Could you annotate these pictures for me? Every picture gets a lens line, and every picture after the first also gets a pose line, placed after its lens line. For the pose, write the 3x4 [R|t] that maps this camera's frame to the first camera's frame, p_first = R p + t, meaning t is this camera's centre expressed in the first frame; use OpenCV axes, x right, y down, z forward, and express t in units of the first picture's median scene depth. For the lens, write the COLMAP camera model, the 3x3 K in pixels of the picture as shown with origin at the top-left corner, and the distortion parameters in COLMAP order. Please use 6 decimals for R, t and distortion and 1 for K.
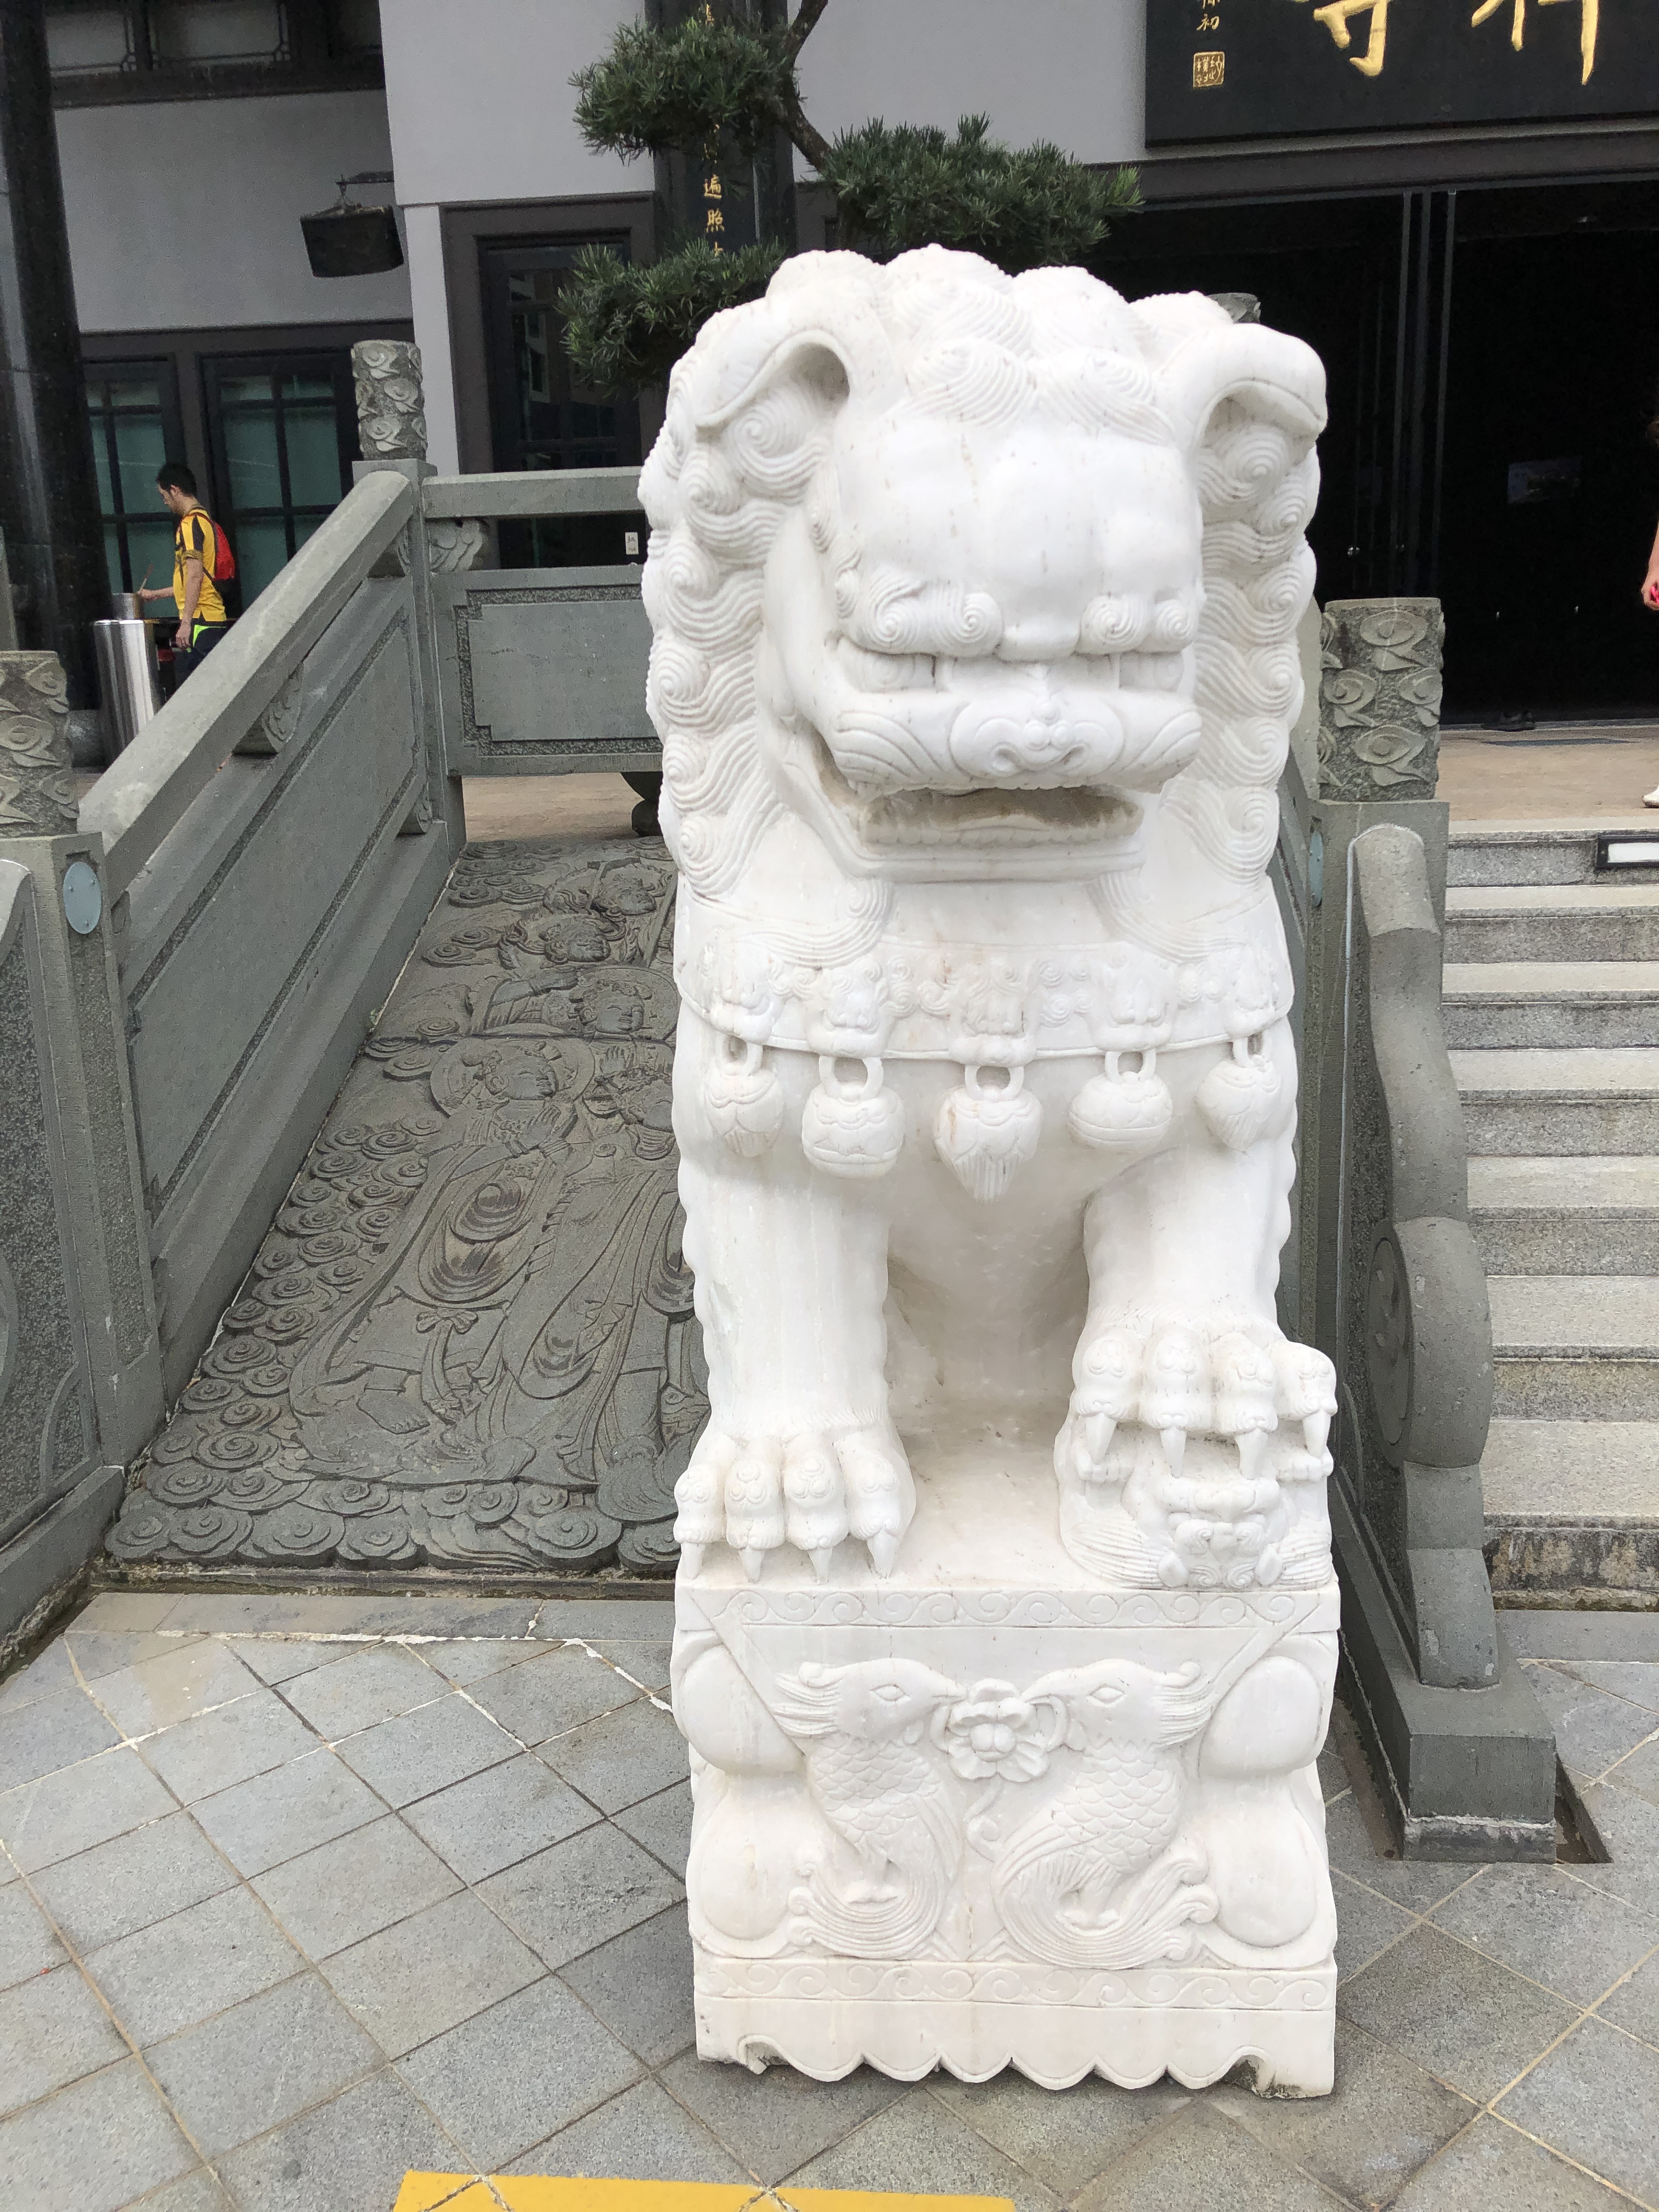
lens RADIAL K [[1773.1, 0, 827.8], [0, 1773.1, 1105.1], [0, 0, 1]] dist [0.083614, -0.110659]
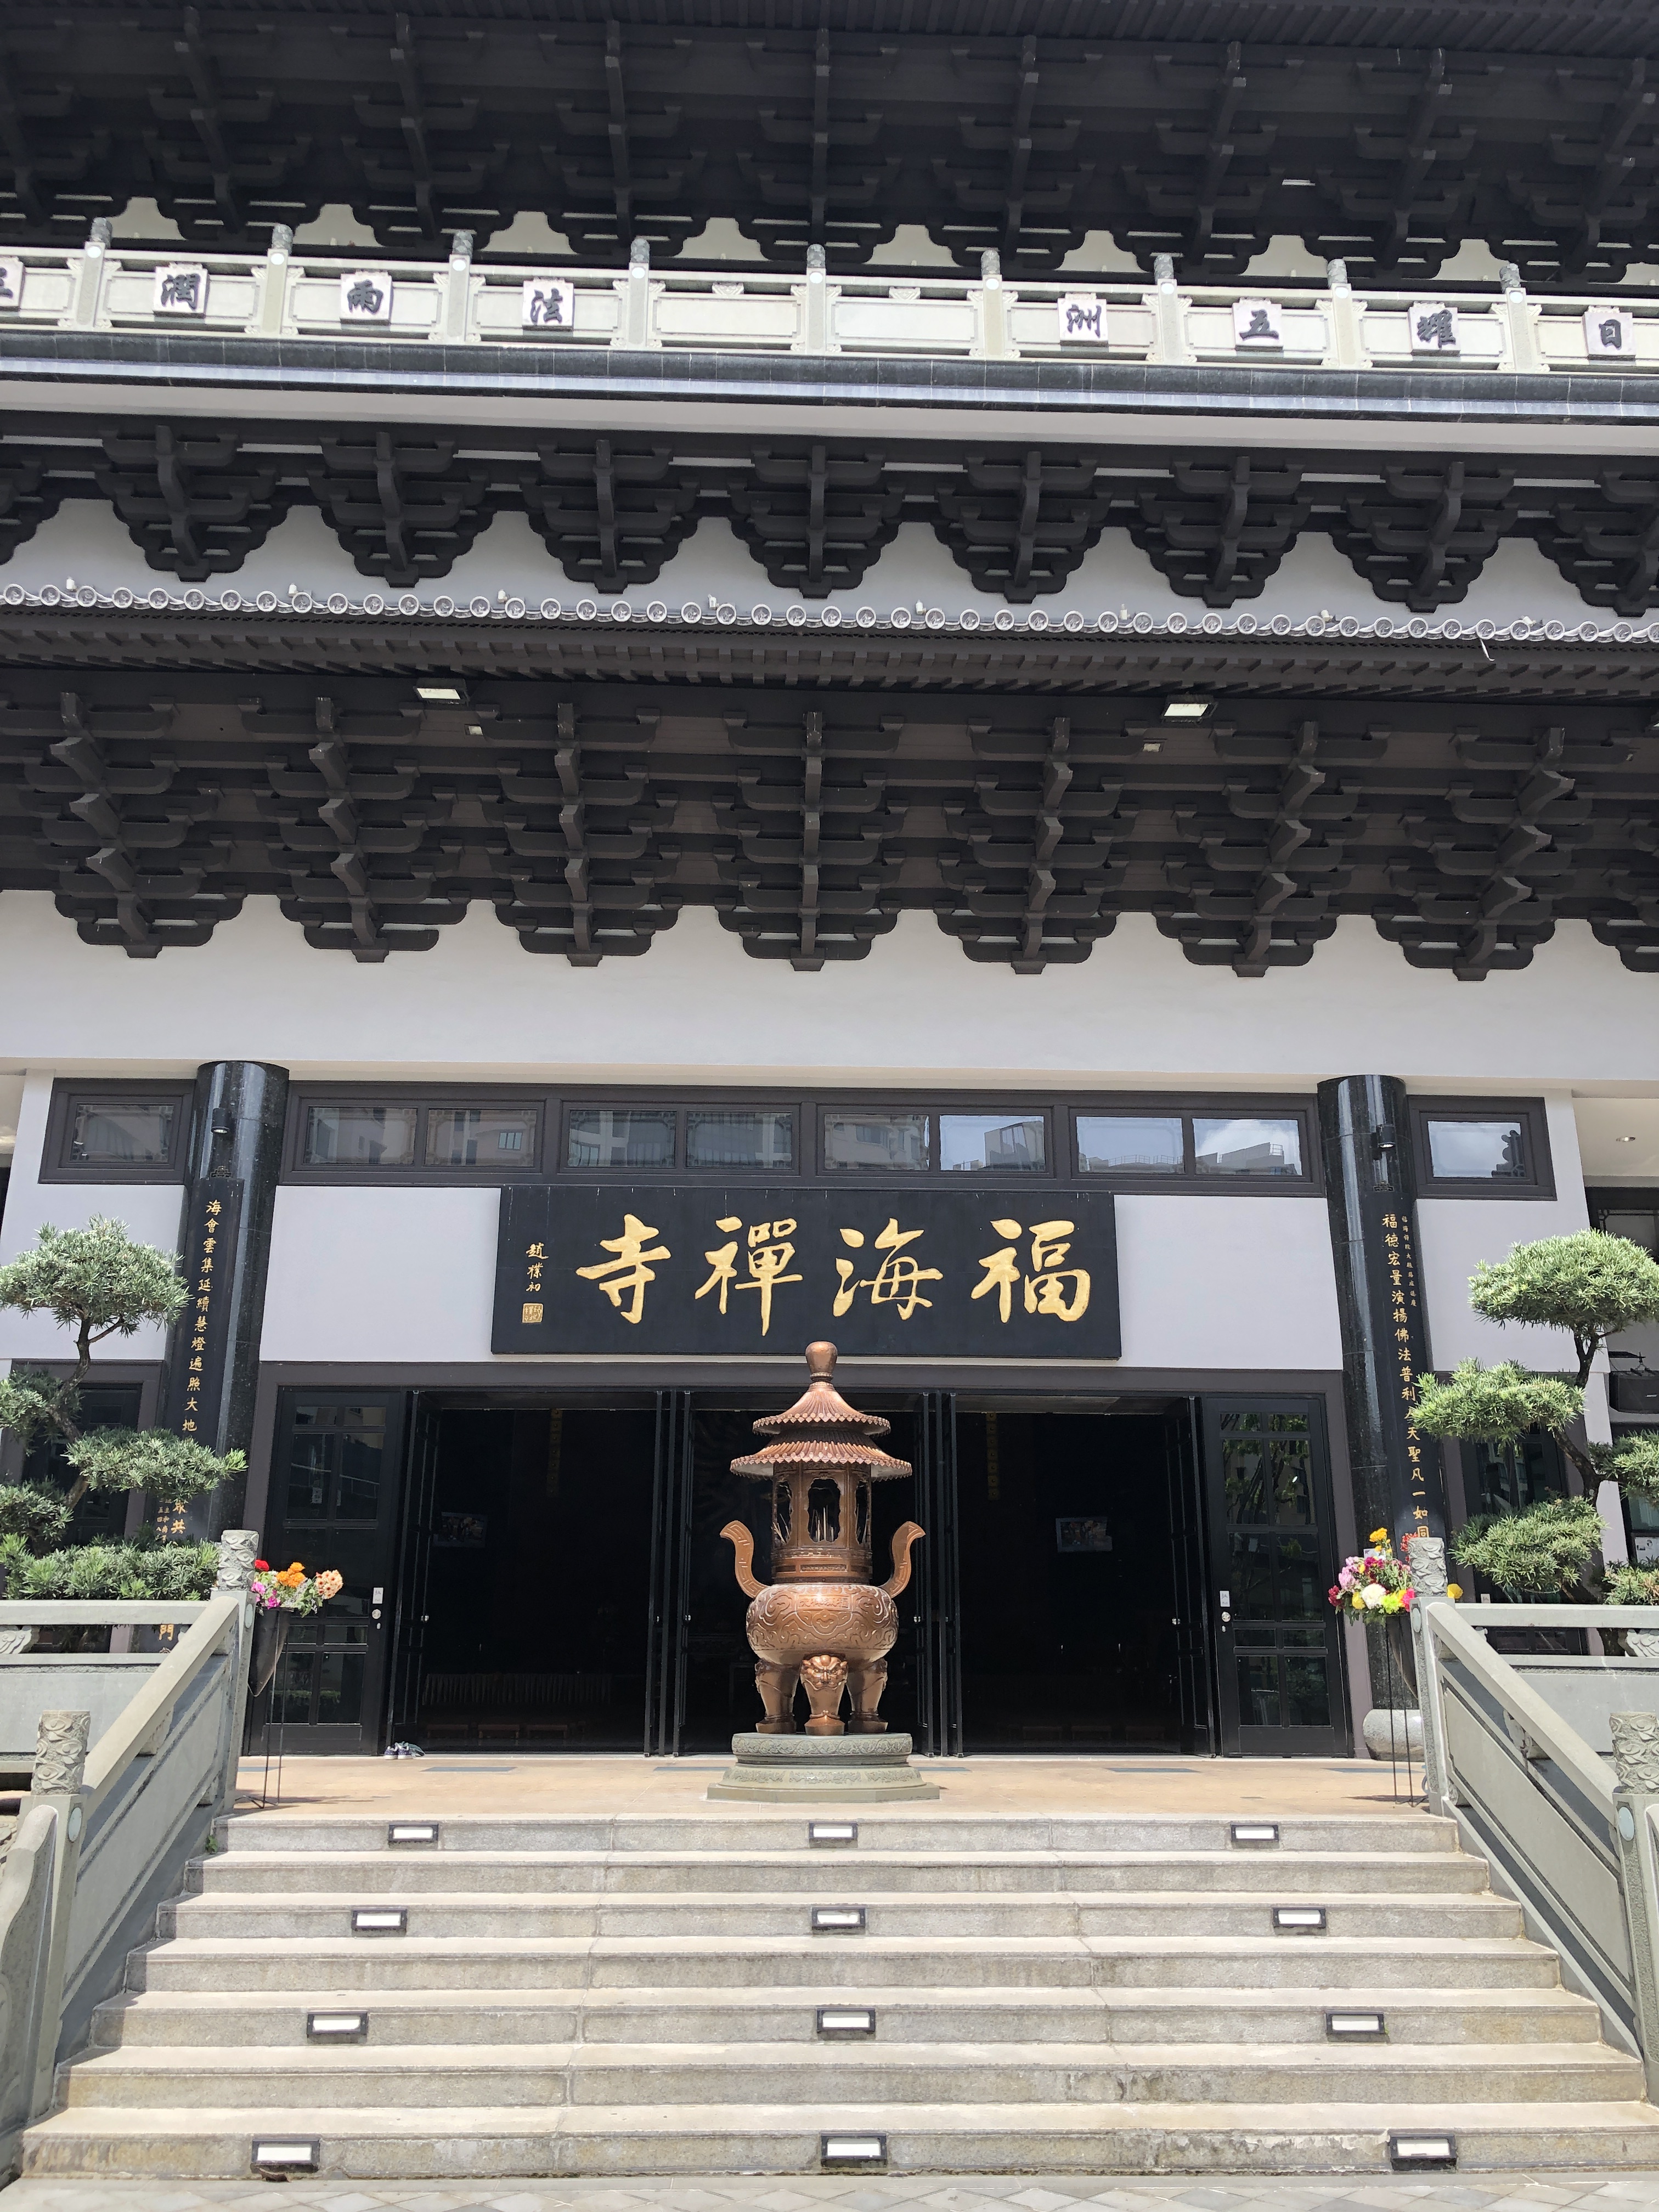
lens RADIAL K [[1801.1, 0, 825.3], [0, 1801.1, 1096.4], [0, 0, 1]] dist [0.092504, -0.109469]
pose [[0.991478, 0.074332, 0.106988, 0.699021], [-0.008447, 0.856200, -0.516576, 0.205678], [-0.130002, 0.511270, 0.849531, -1.204710]]
